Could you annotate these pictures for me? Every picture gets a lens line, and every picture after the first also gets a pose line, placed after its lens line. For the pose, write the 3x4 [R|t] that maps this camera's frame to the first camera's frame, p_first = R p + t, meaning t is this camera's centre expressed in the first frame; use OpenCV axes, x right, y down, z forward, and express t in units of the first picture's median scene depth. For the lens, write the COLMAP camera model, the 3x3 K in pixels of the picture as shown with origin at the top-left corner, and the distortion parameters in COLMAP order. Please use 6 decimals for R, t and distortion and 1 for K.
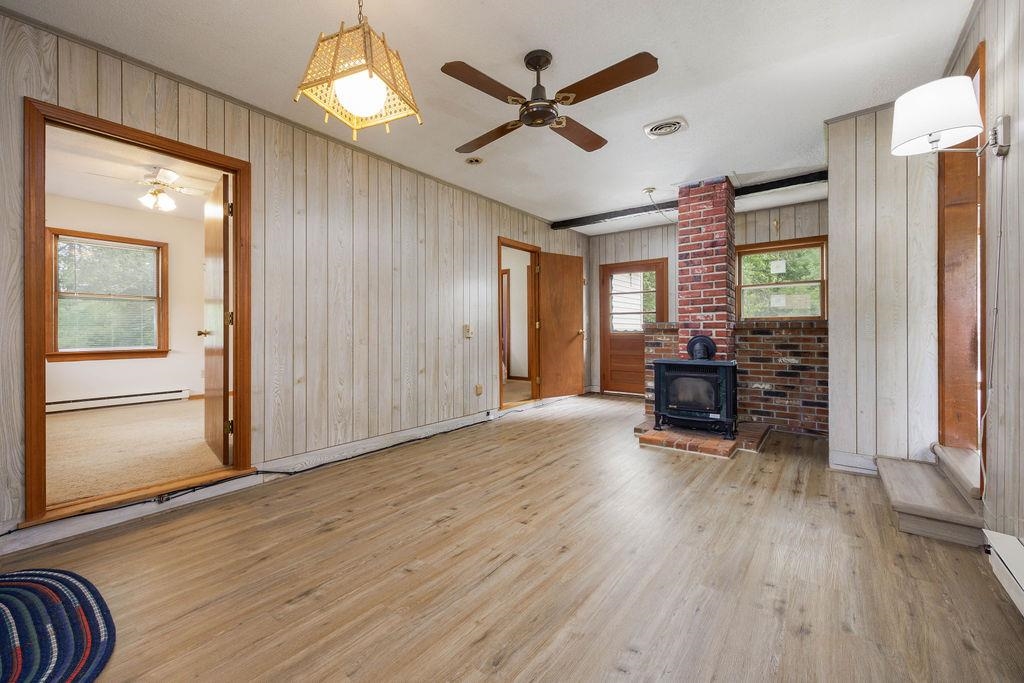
lens RADIAL K [[415.8, 0, 512.0], [0, 415.8, 341.5], [0, 0, 1]] dist [0.001447, 0.000050]
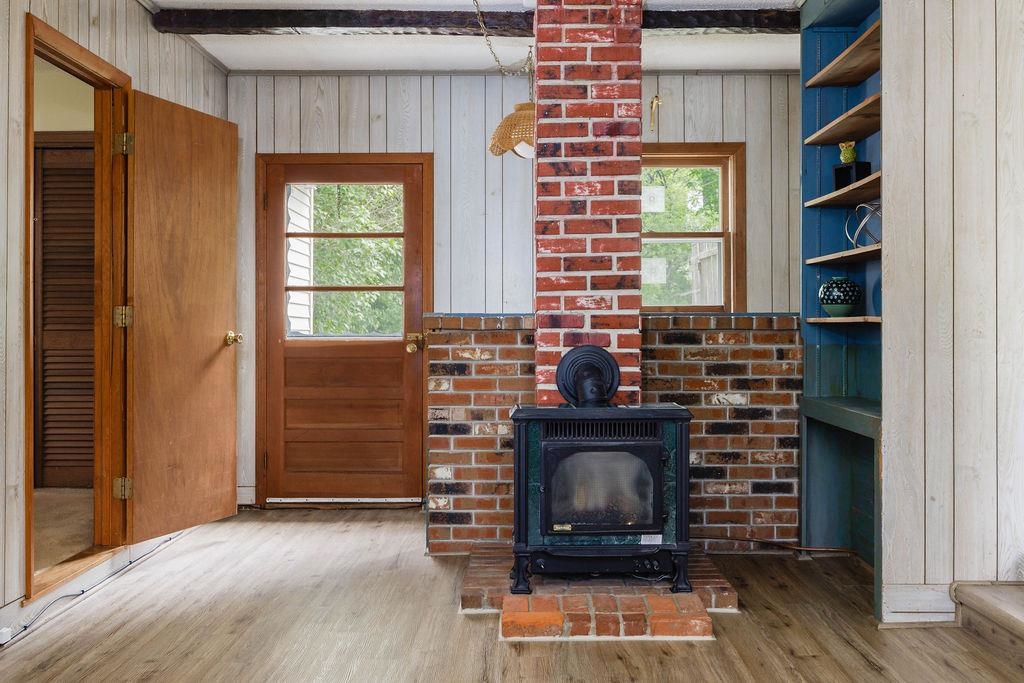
lens RADIAL K [[995.2, 0, 513.2], [0, 995.2, 329.5], [0, 0, 1]] dist [-0.013629, 0.003232]
pose [[0.794642, 0.005425, 0.607054, -0.200947], [0.013457, 0.999557, -0.026548, -0.005346], [-0.606929, 0.029265, 0.794217, 0.259616]]
